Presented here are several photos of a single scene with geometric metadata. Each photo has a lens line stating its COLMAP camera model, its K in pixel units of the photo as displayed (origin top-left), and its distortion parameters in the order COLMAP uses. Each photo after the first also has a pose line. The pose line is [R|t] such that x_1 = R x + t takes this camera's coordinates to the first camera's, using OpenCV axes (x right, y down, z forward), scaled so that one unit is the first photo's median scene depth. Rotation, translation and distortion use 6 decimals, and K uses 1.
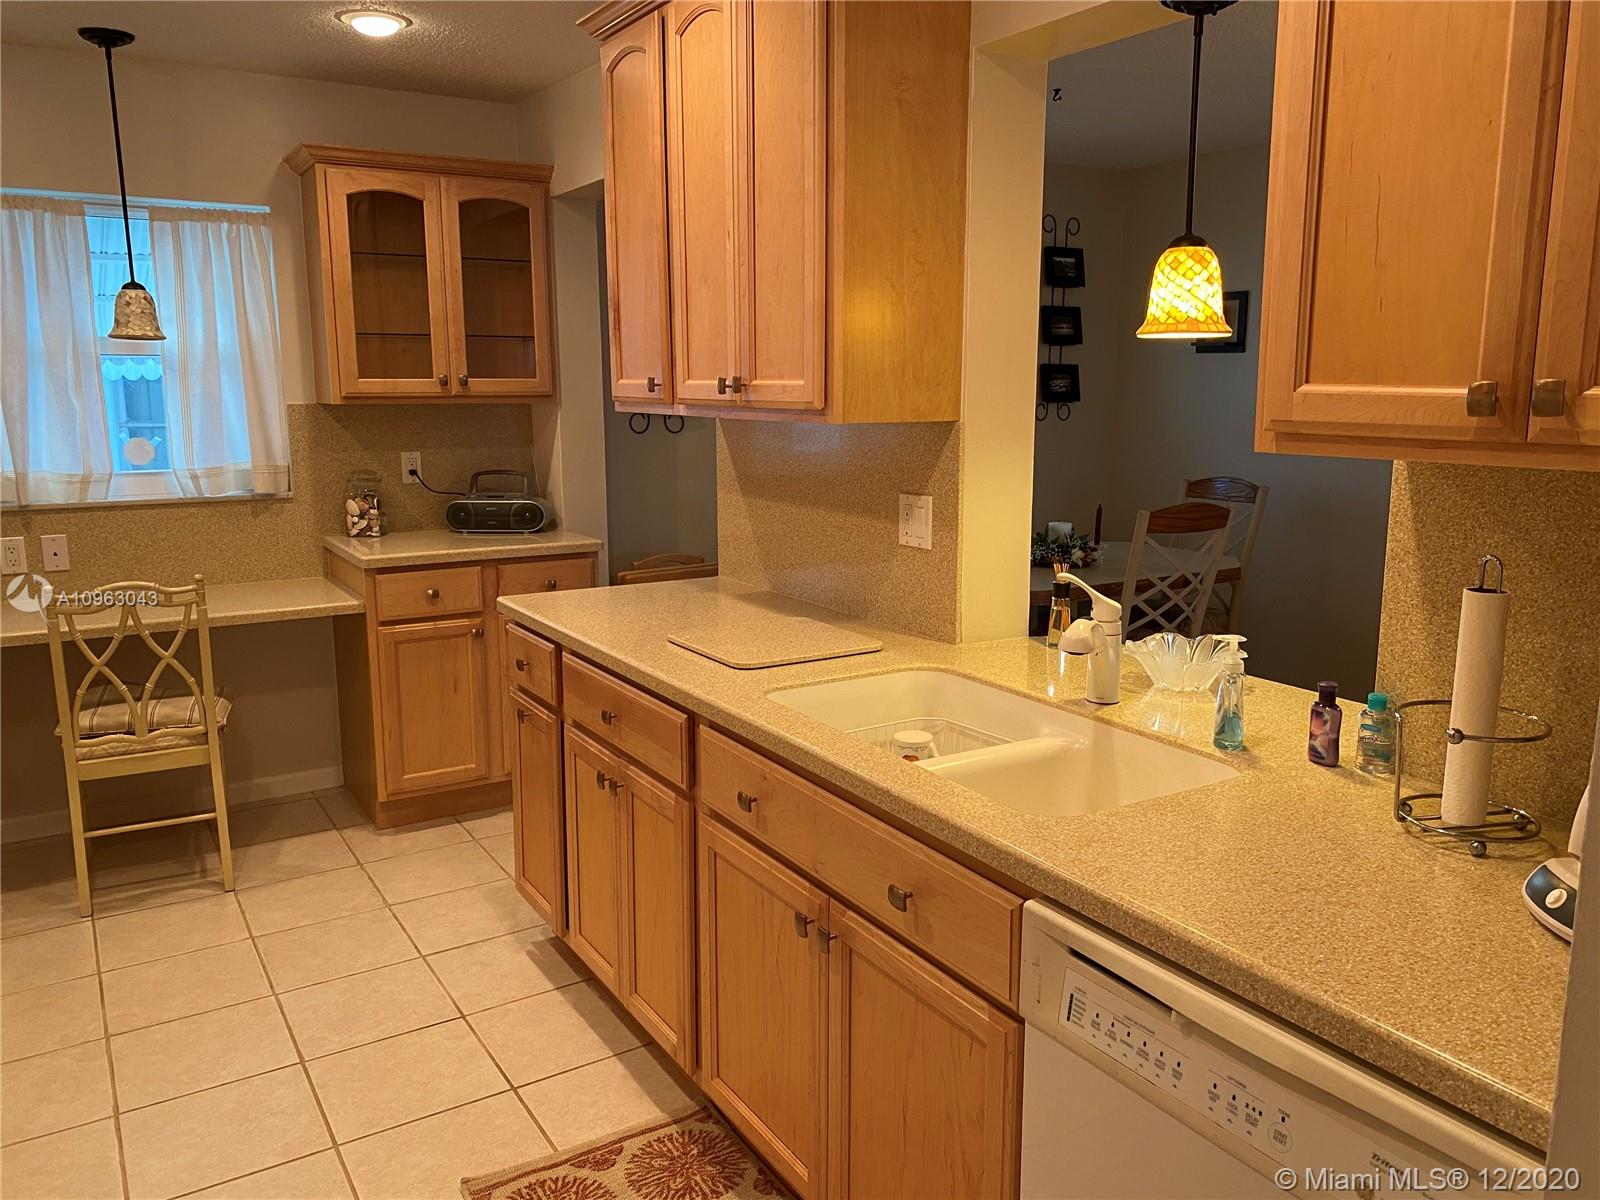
lens RADIAL K [[1229.8, 0, 800.6], [0, 1229.8, 597.6], [0, 0, 1]] dist [0.045511, -0.053447]
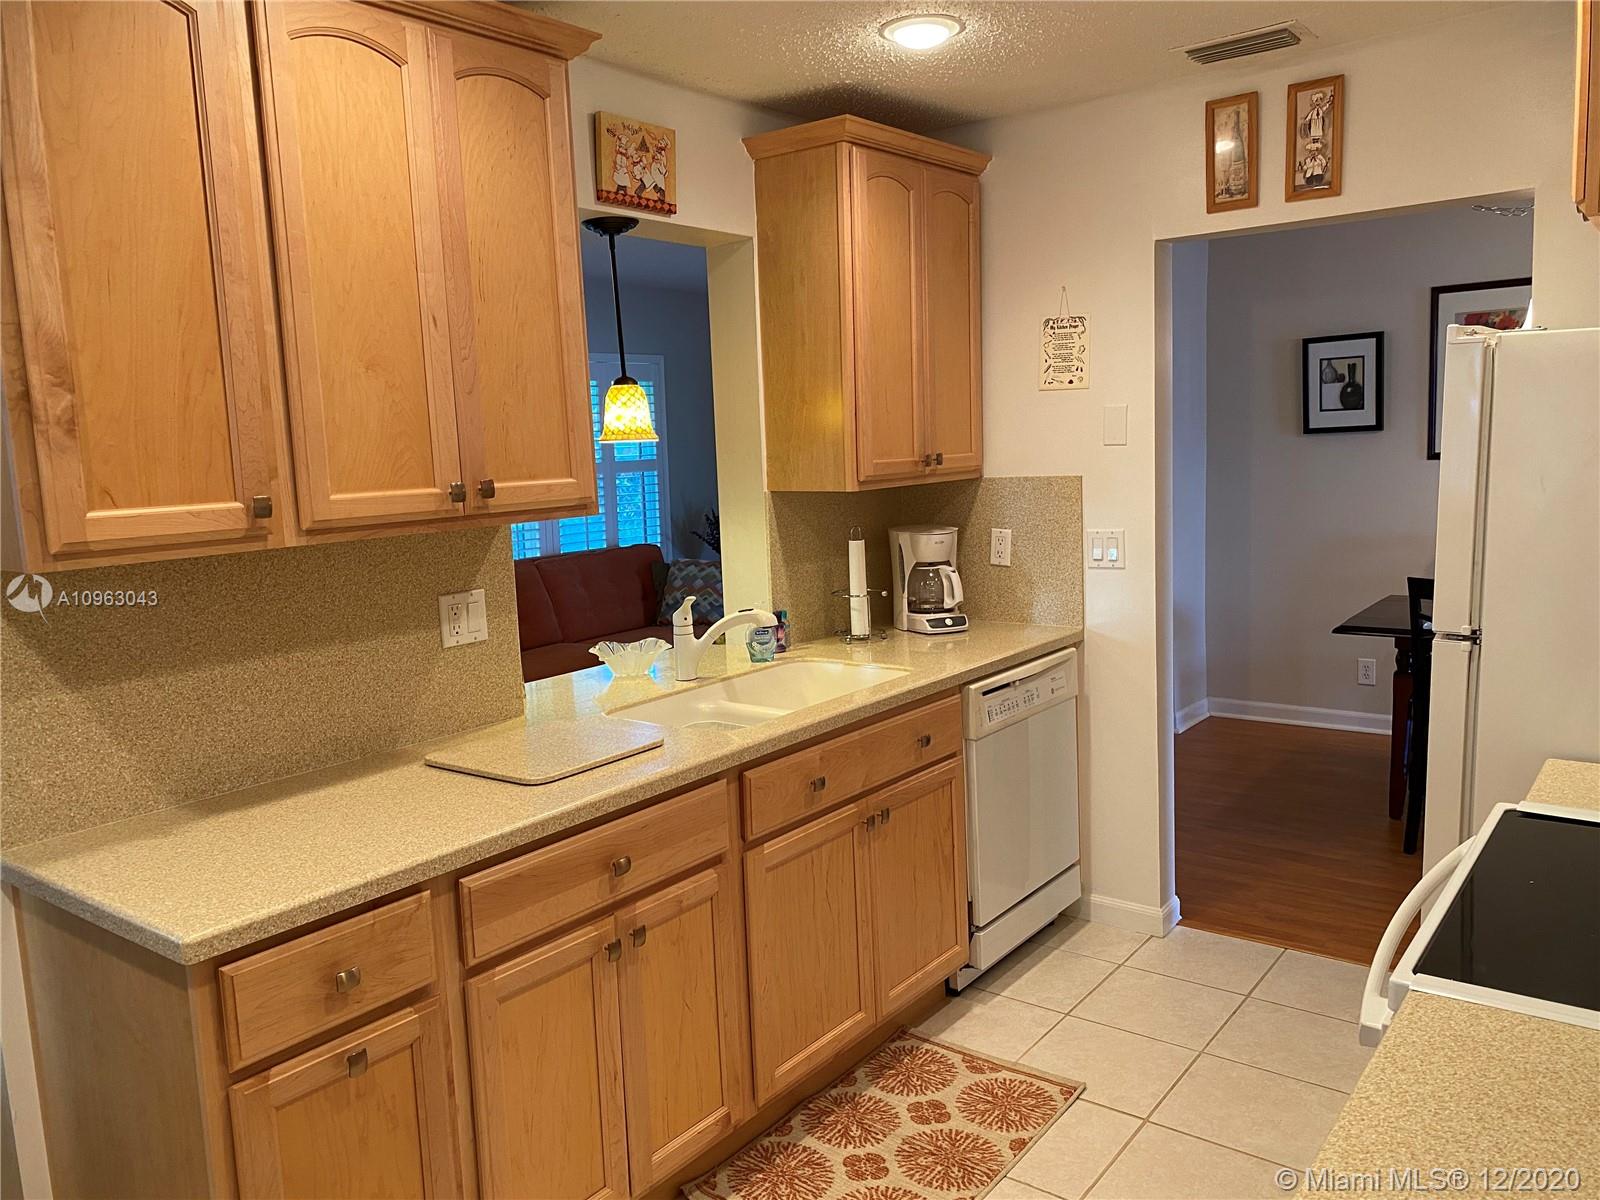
lens RADIAL K [[1229.8, 0, 806.2], [0, 1229.8, 596.2], [0, 0, 1]] dist [0.045511, -0.053447]
pose [[-0.367229, -0.103256, 0.924381, -0.620421], [0.206723, 0.959902, 0.189349, -0.139863], [-0.906867, 0.260625, -0.331159, 0.701602]]
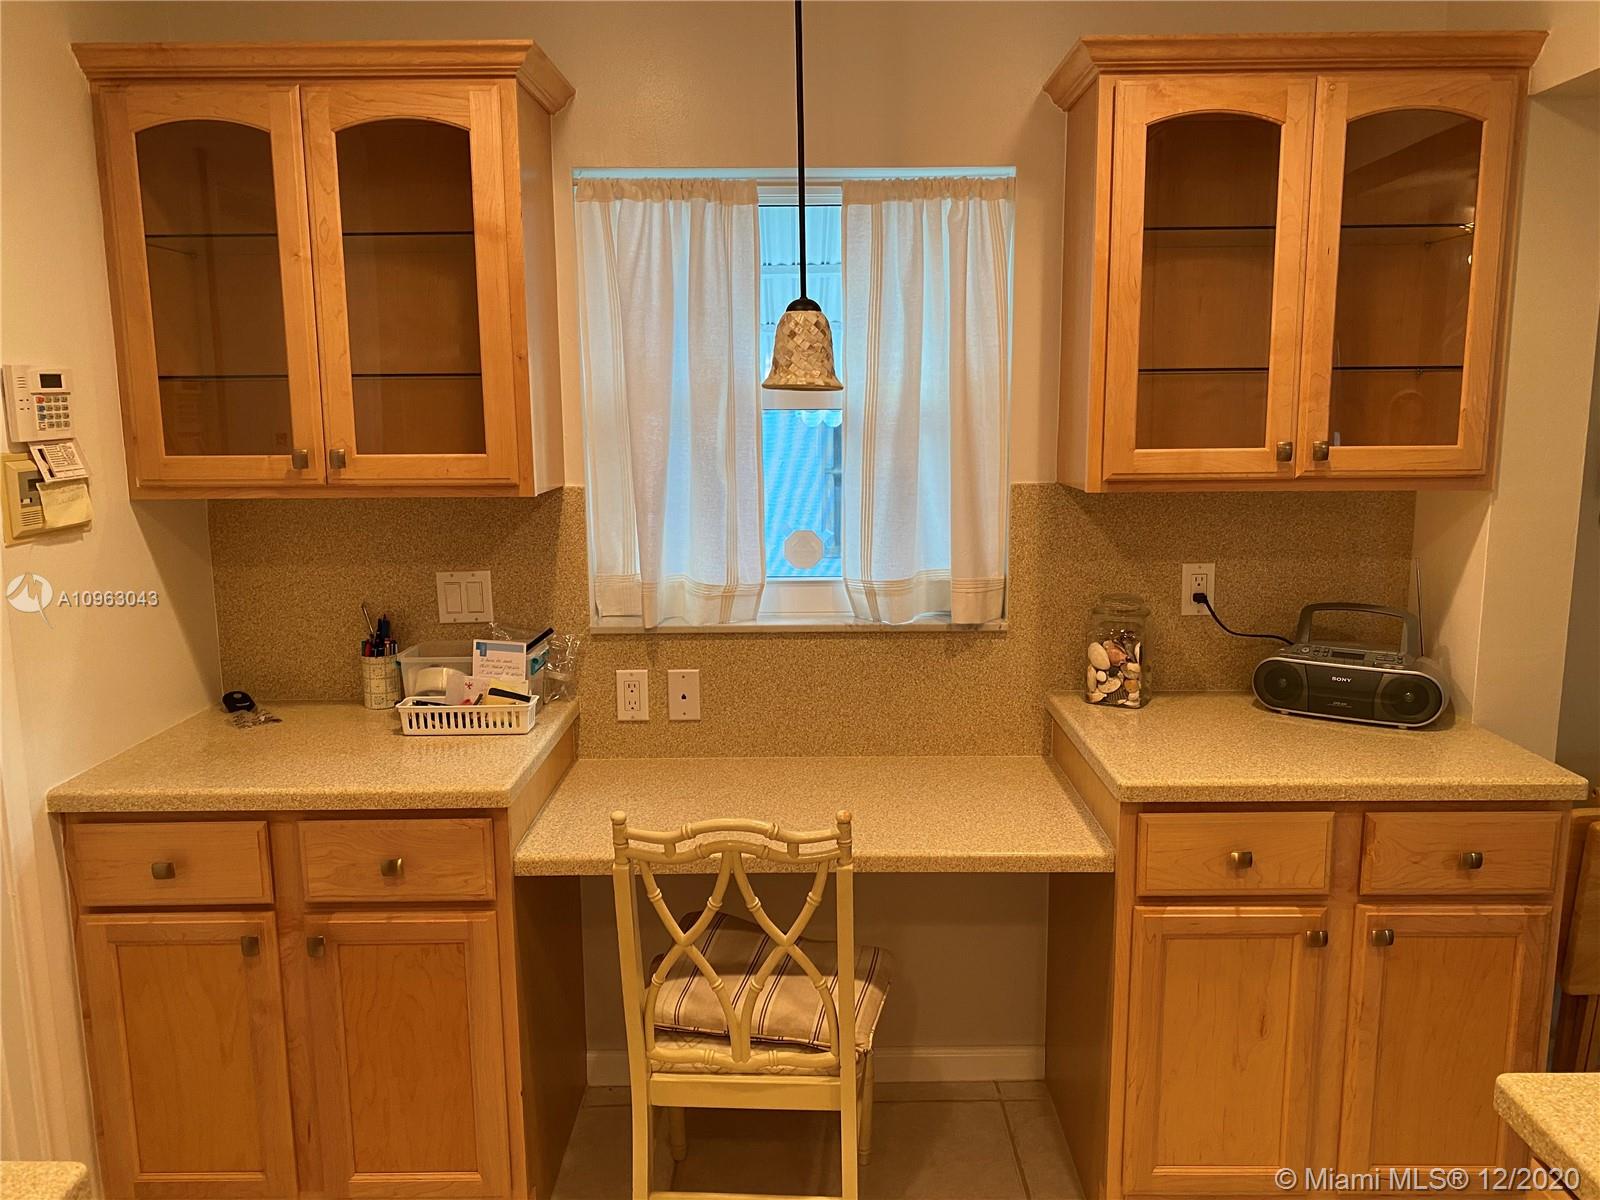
lens RADIAL K [[1229.8, 0, 805.7], [0, 1229.8, 602.5], [0, 0, 1]] dist [0.045511, -0.053447]
pose [[0.855454, 0.081158, -0.511479, -0.189675], [-0.083401, 0.996342, 0.018605, -0.104306], [0.511119, 0.026742, 0.859094, 0.433545]]
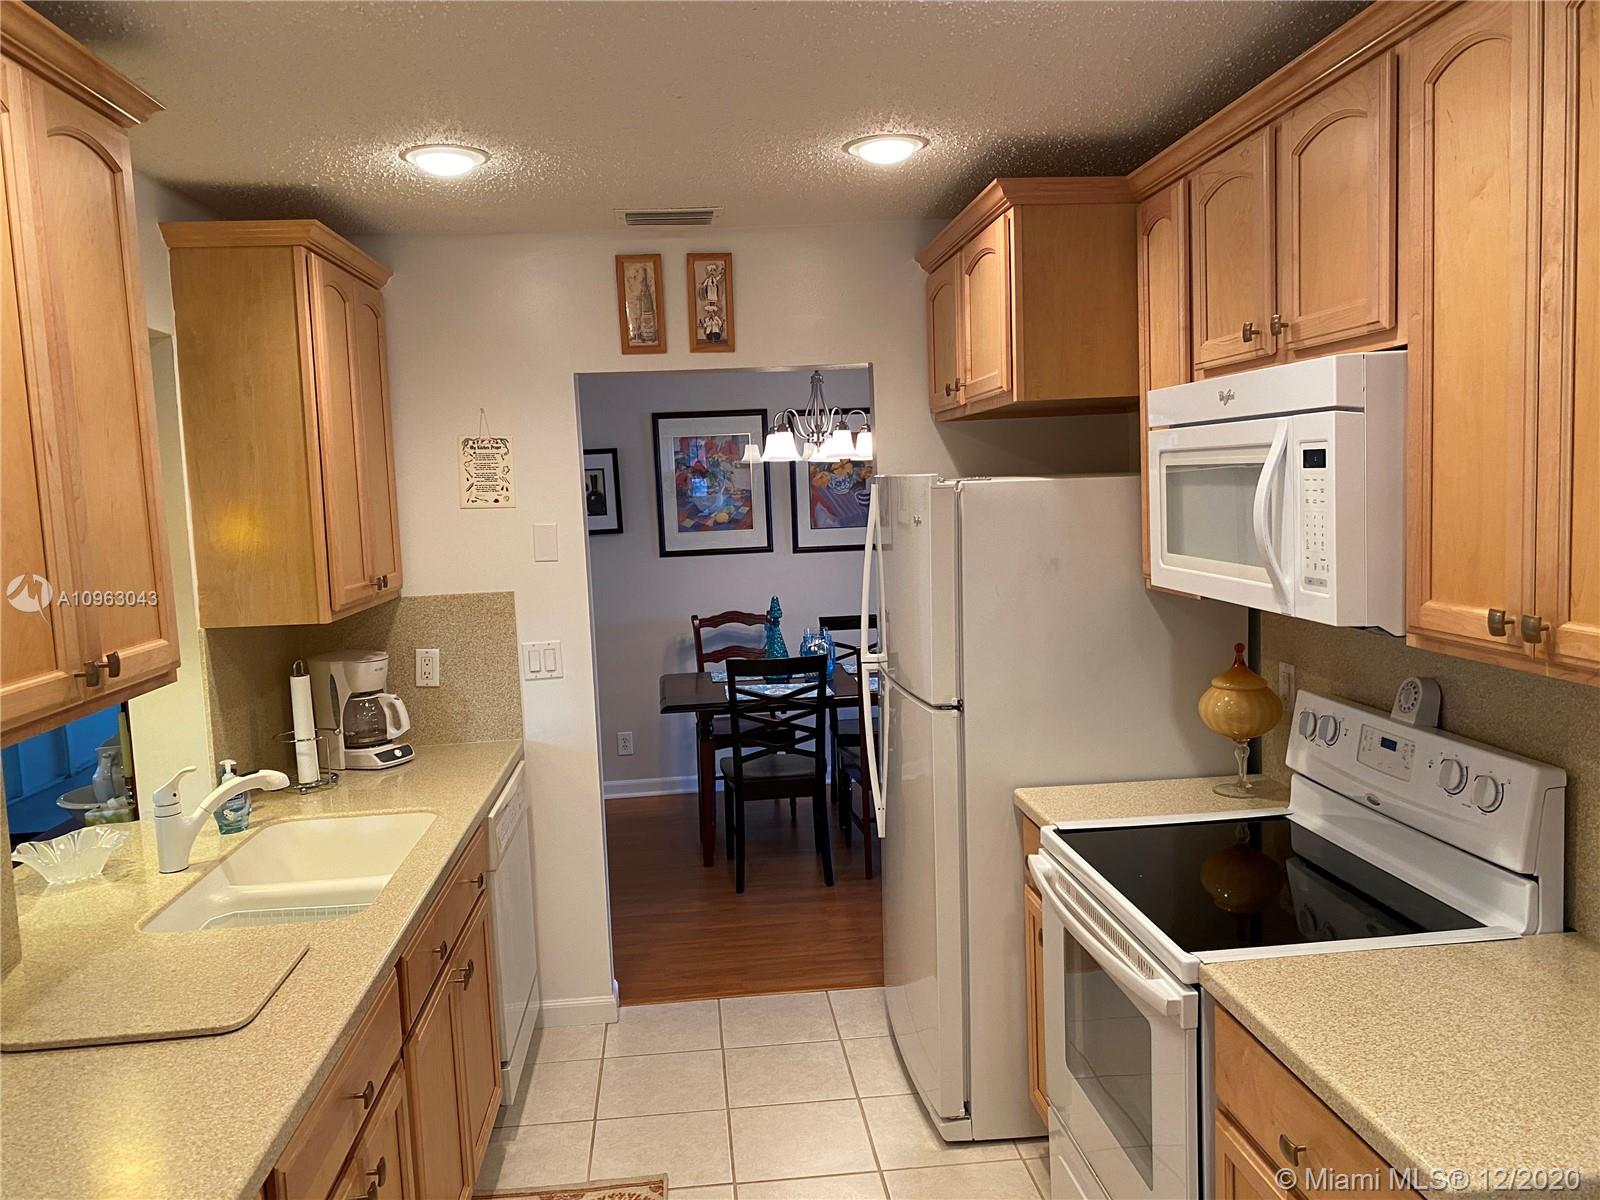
lens RADIAL K [[1229.8, 0, 797.3], [0, 1229.8, 603.6], [0, 0, 1]] dist [0.045511, -0.053447]
pose [[-0.902647, -0.001346, 0.430381, -0.439773], [0.121490, 0.958529, 0.257802, -0.216096], [-0.412879, 0.284991, -0.865050, 0.911711]]
